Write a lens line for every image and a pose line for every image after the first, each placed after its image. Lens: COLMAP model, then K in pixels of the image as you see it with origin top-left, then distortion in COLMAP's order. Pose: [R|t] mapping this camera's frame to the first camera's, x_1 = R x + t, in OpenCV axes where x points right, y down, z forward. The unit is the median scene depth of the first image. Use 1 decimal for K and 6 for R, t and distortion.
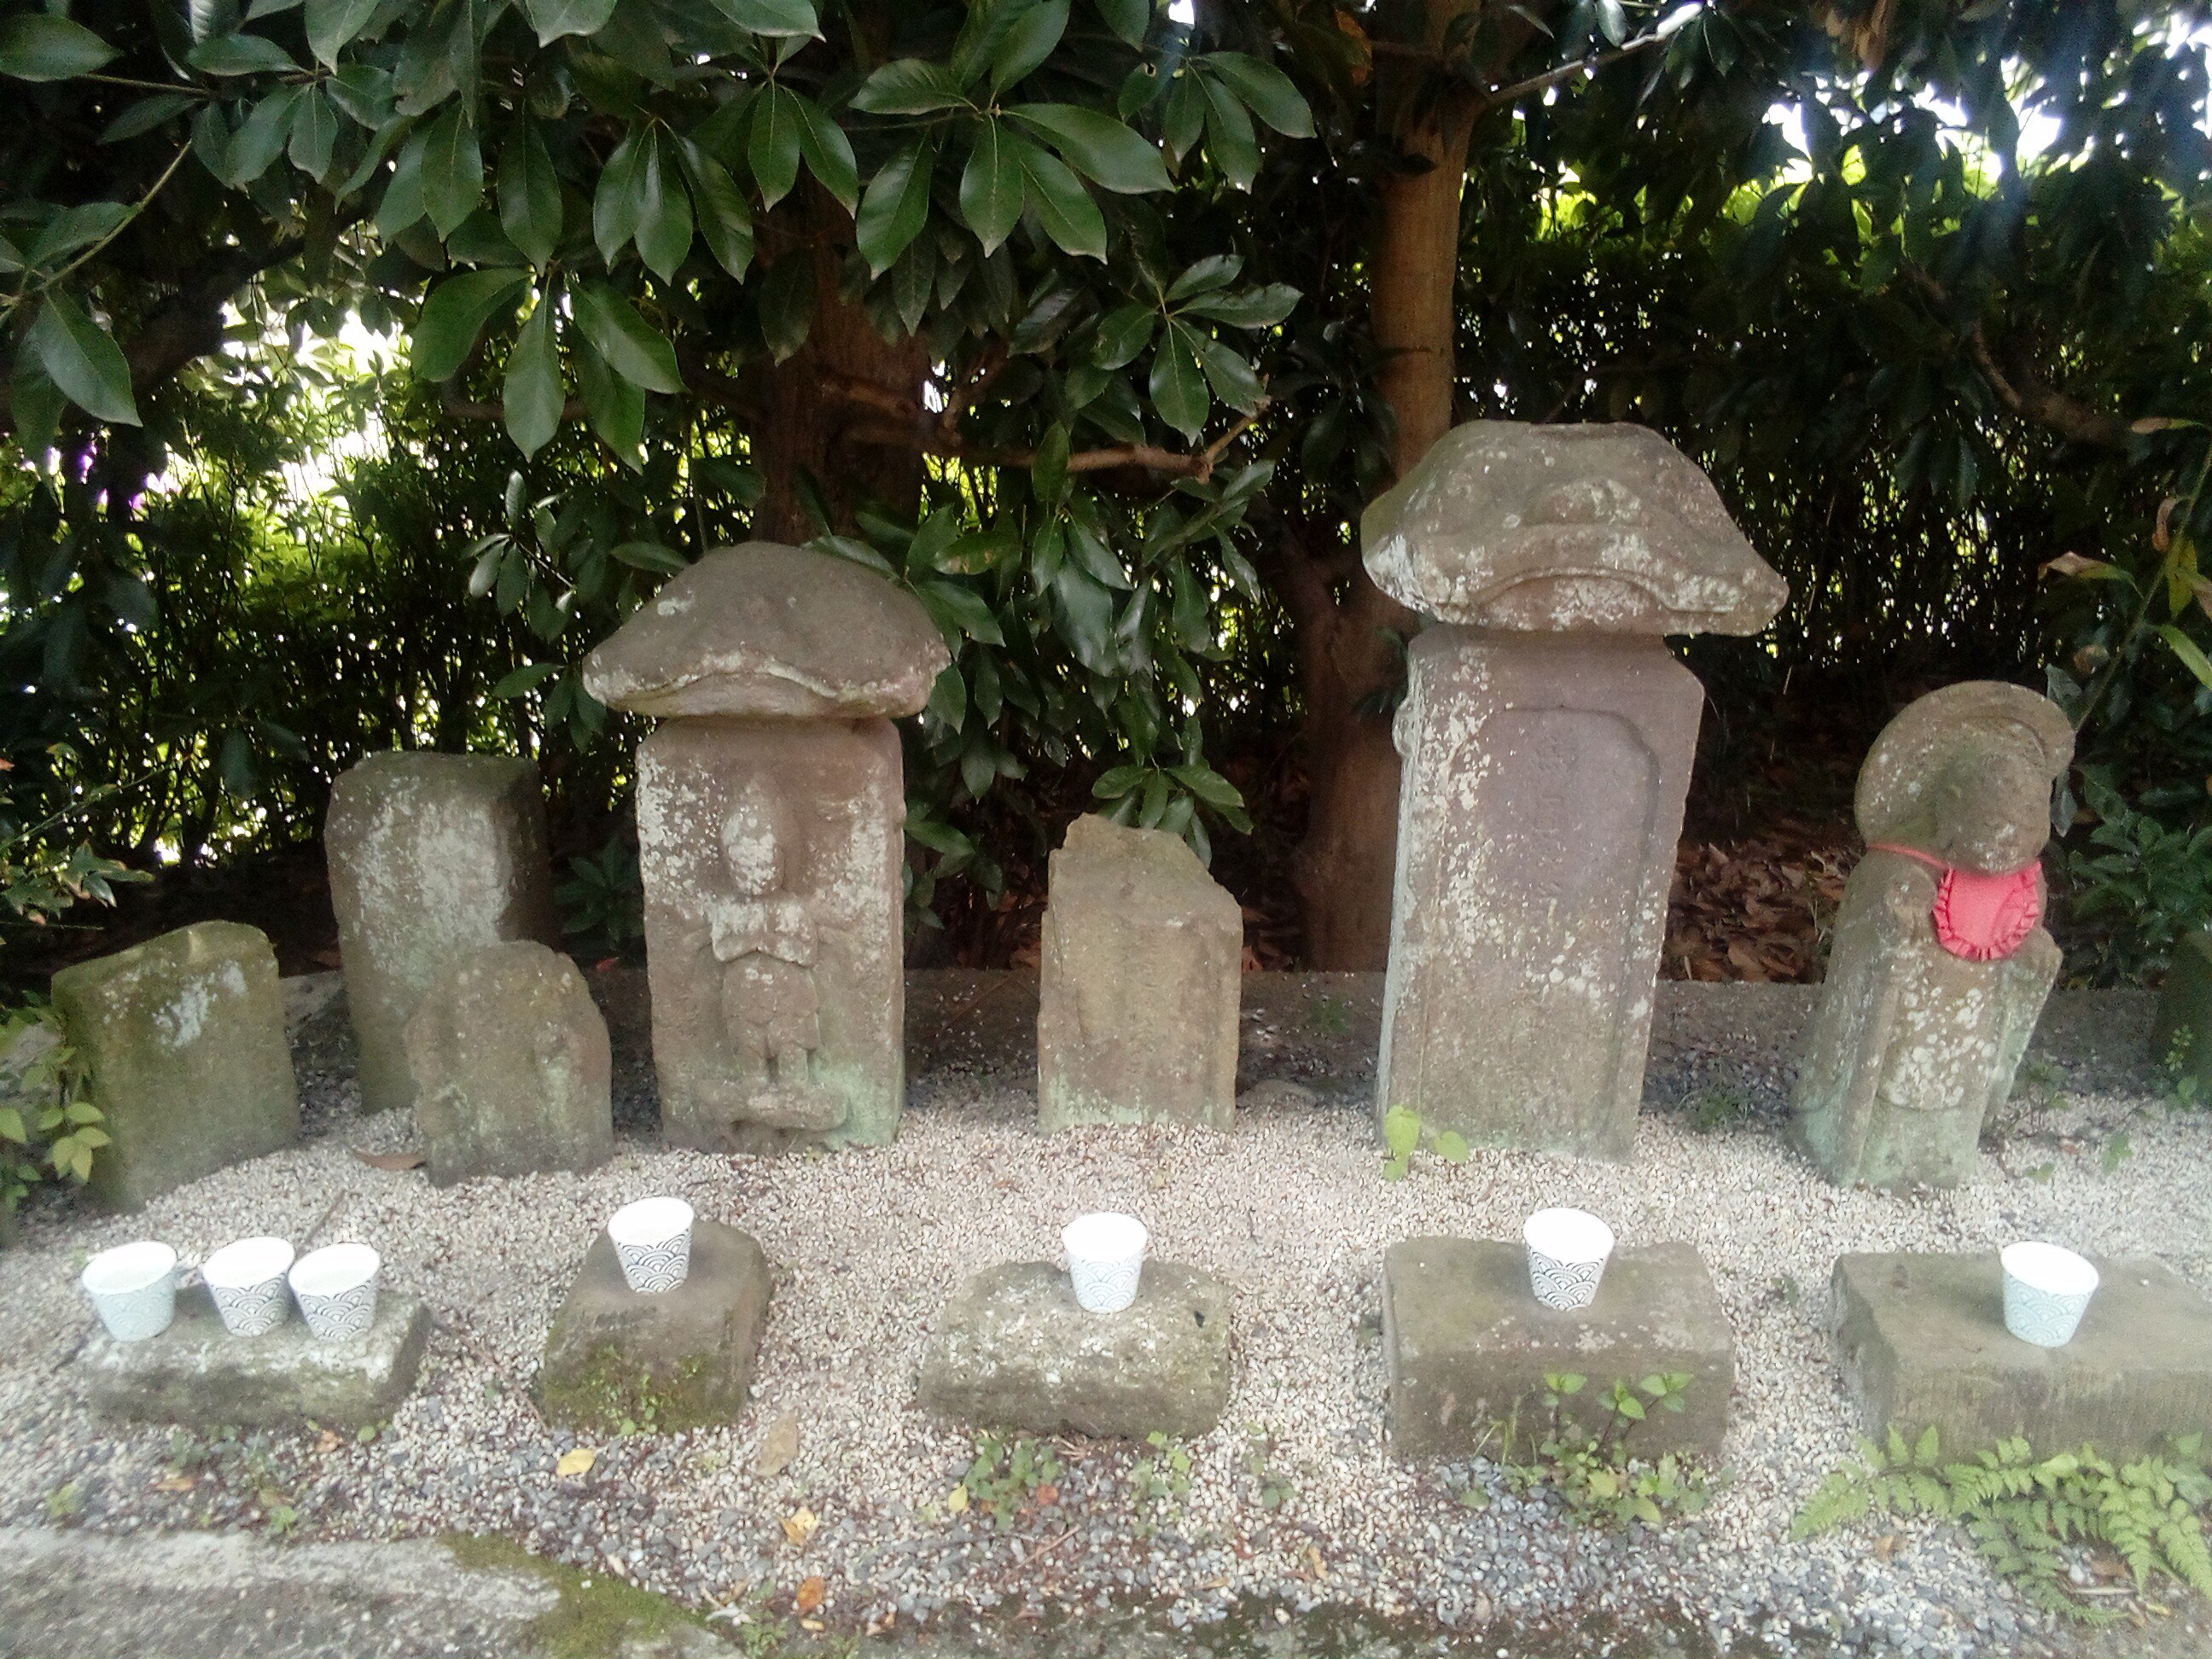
lens RADIAL K [[1824.7, 0, 1106.0], [0, 1824.7, 829.5], [0, 0, 1]] dist [0.081901, -0.157213]
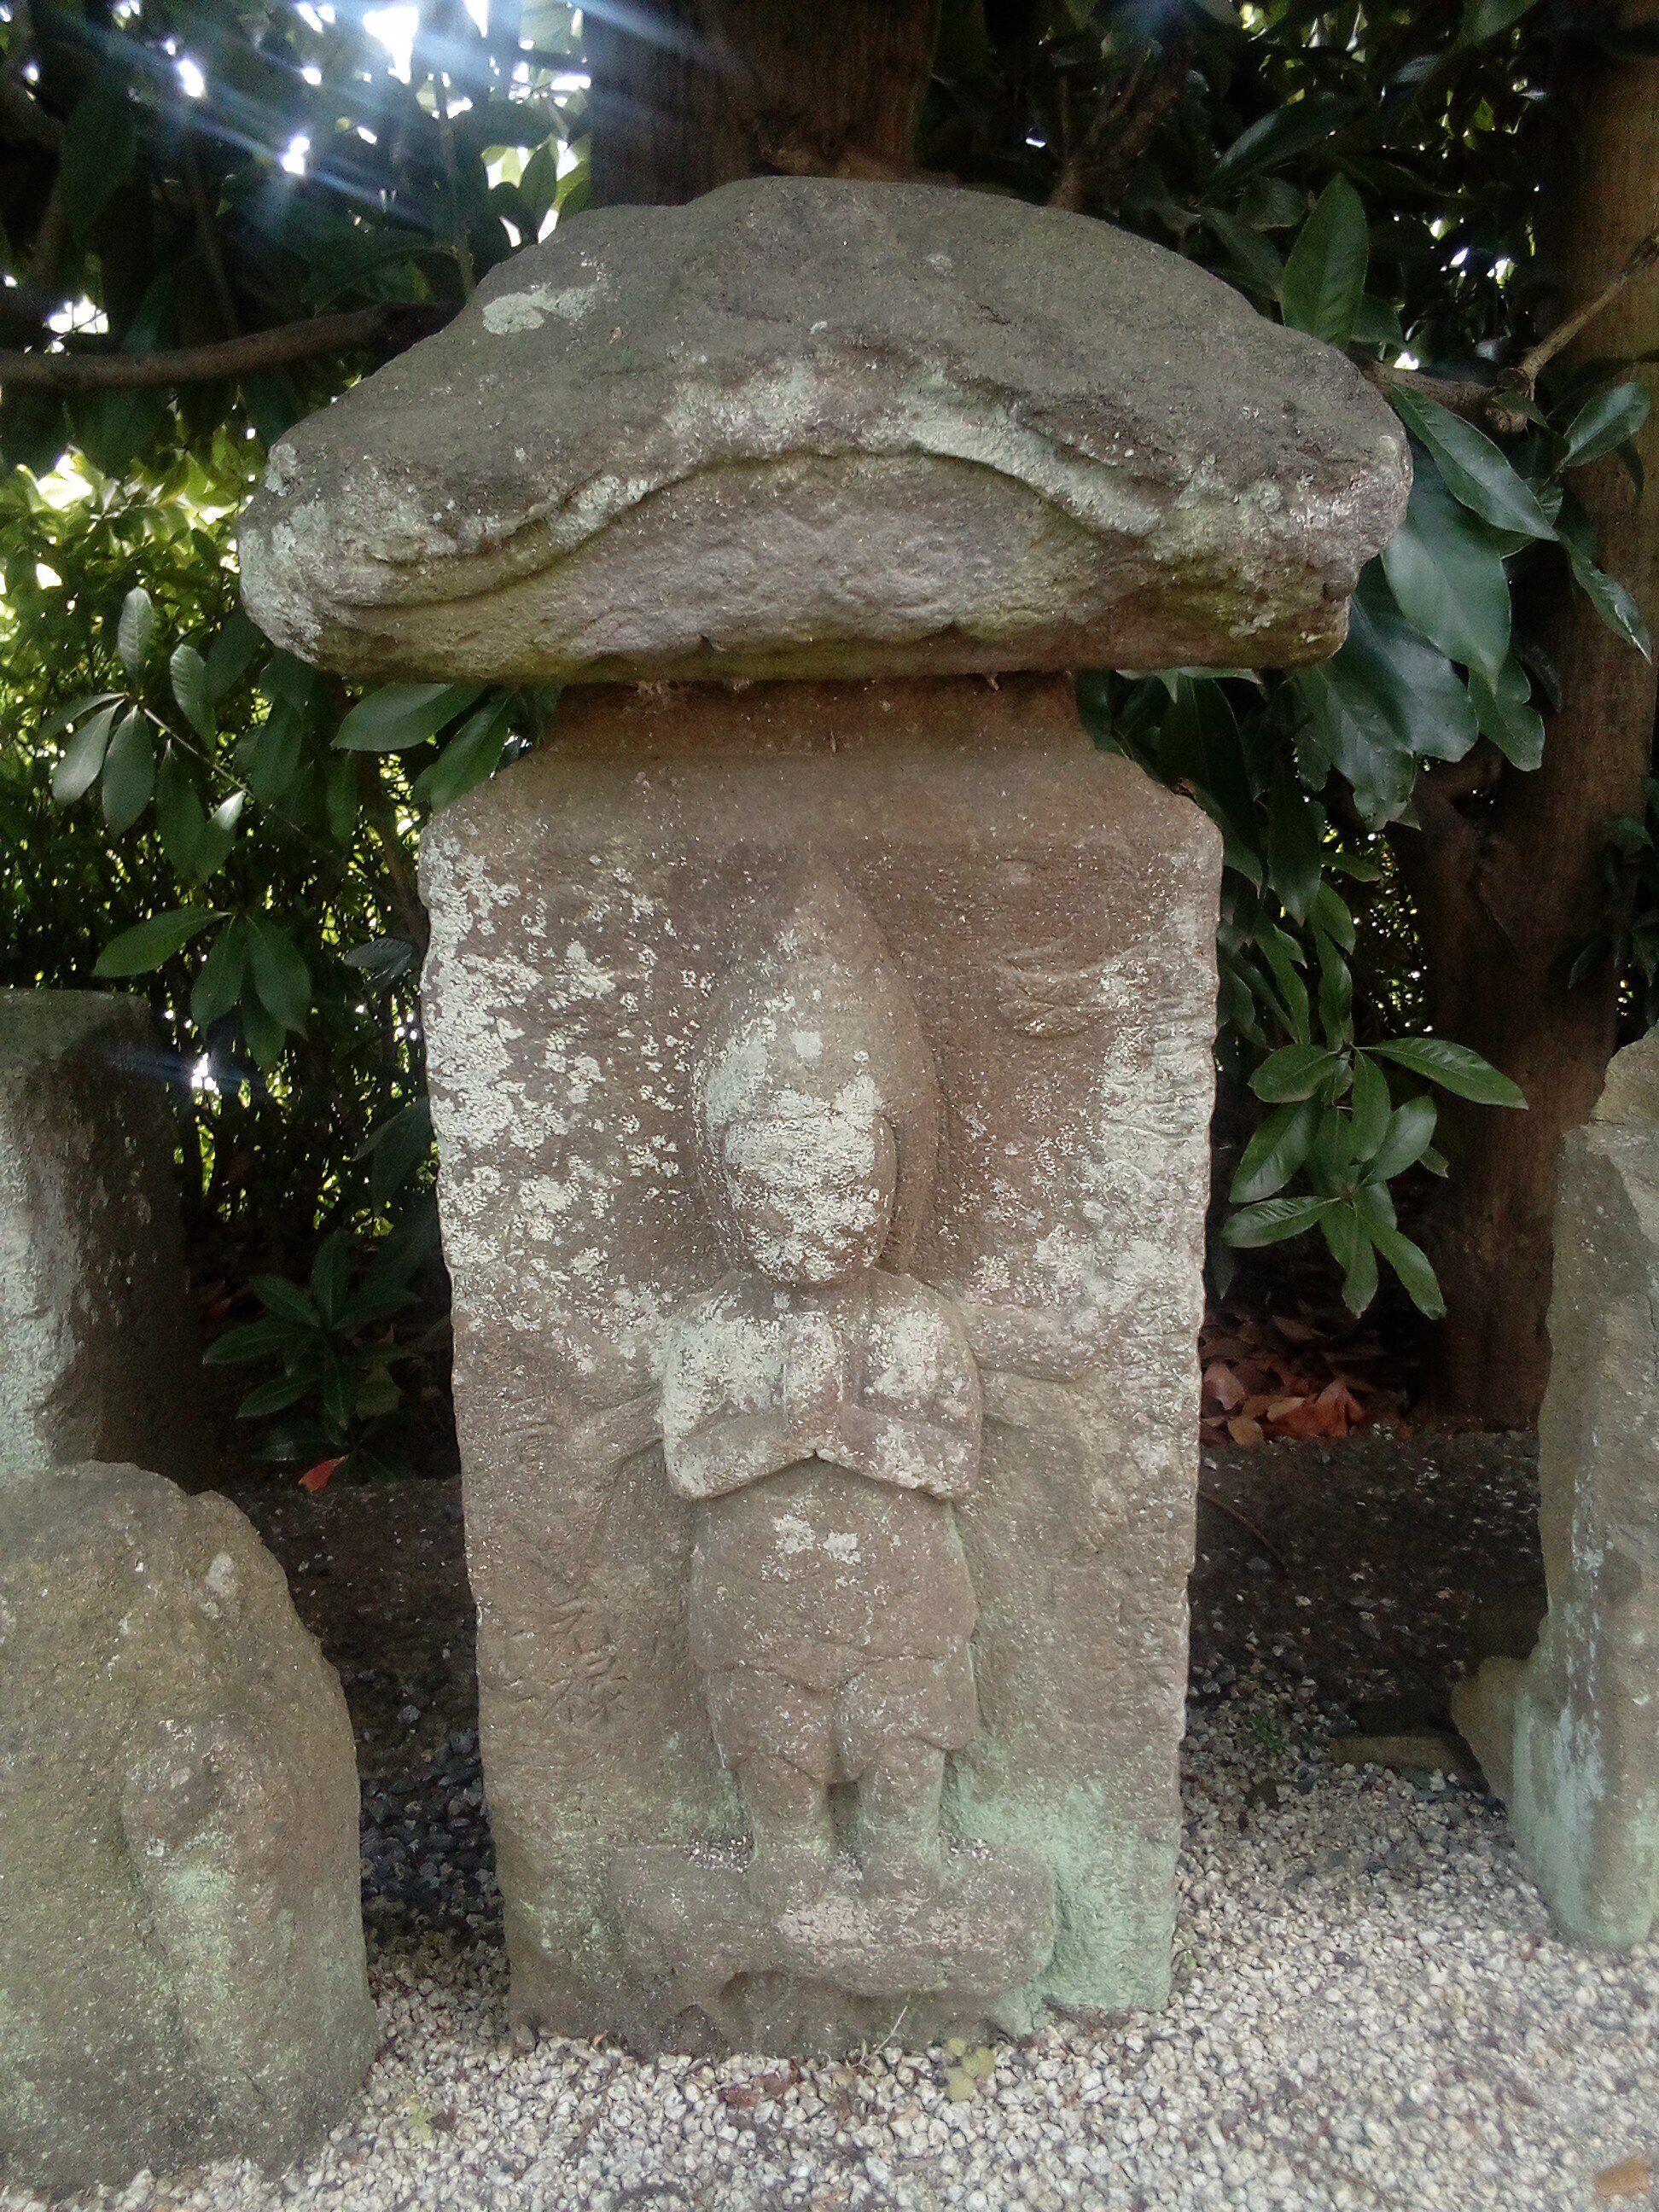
lens RADIAL K [[1824.7, 0, 835.1], [0, 1824.7, 1113.8], [0, 0, 1]] dist [0.081901, -0.157213]
pose [[0.998588, -0.050941, 0.015086, -0.188930], [0.052032, 0.995110, -0.083952, 0.032961], [-0.010735, 0.084619, 0.996356, 0.678282]]
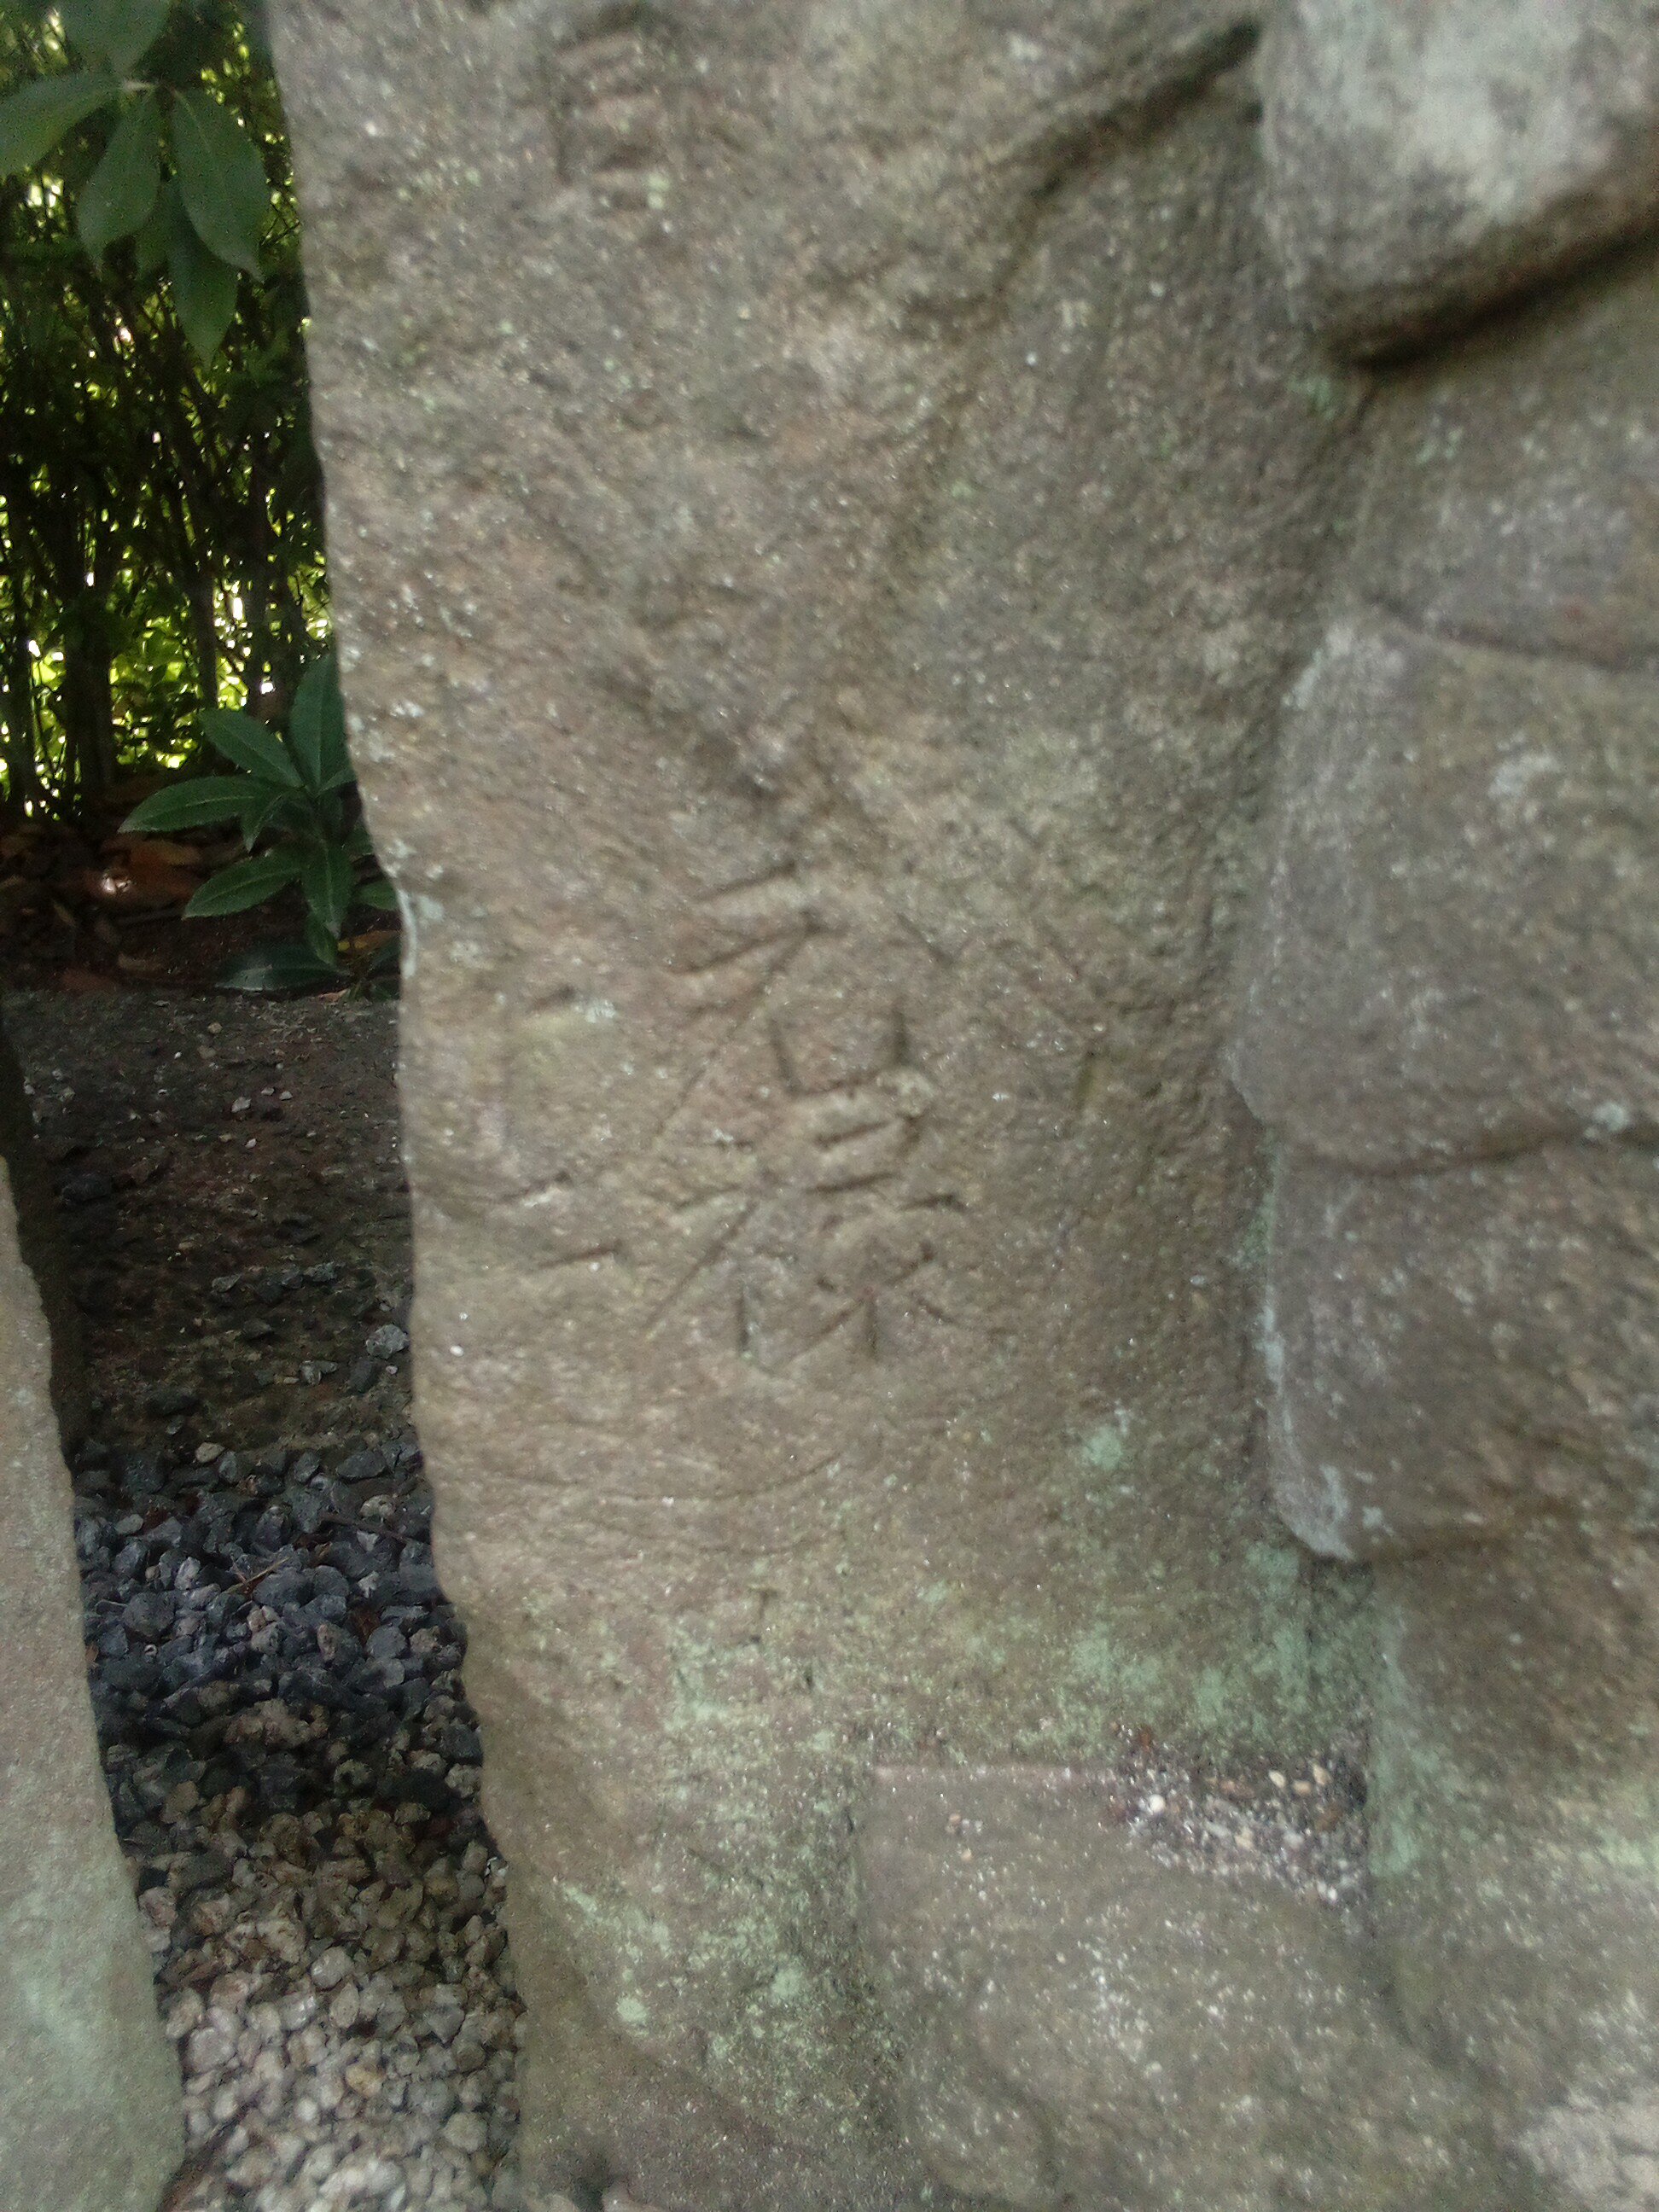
lens RADIAL K [[1824.7, 0, 835.1], [0, 1824.7, 1113.8], [0, 0, 1]] dist [0.081901, -0.157213]
pose [[0.999395, -0.003033, -0.034636, -0.232090], [0.005914, 0.996498, 0.083402, 0.096743], [0.034262, -0.083556, 0.995914, 0.947028]]
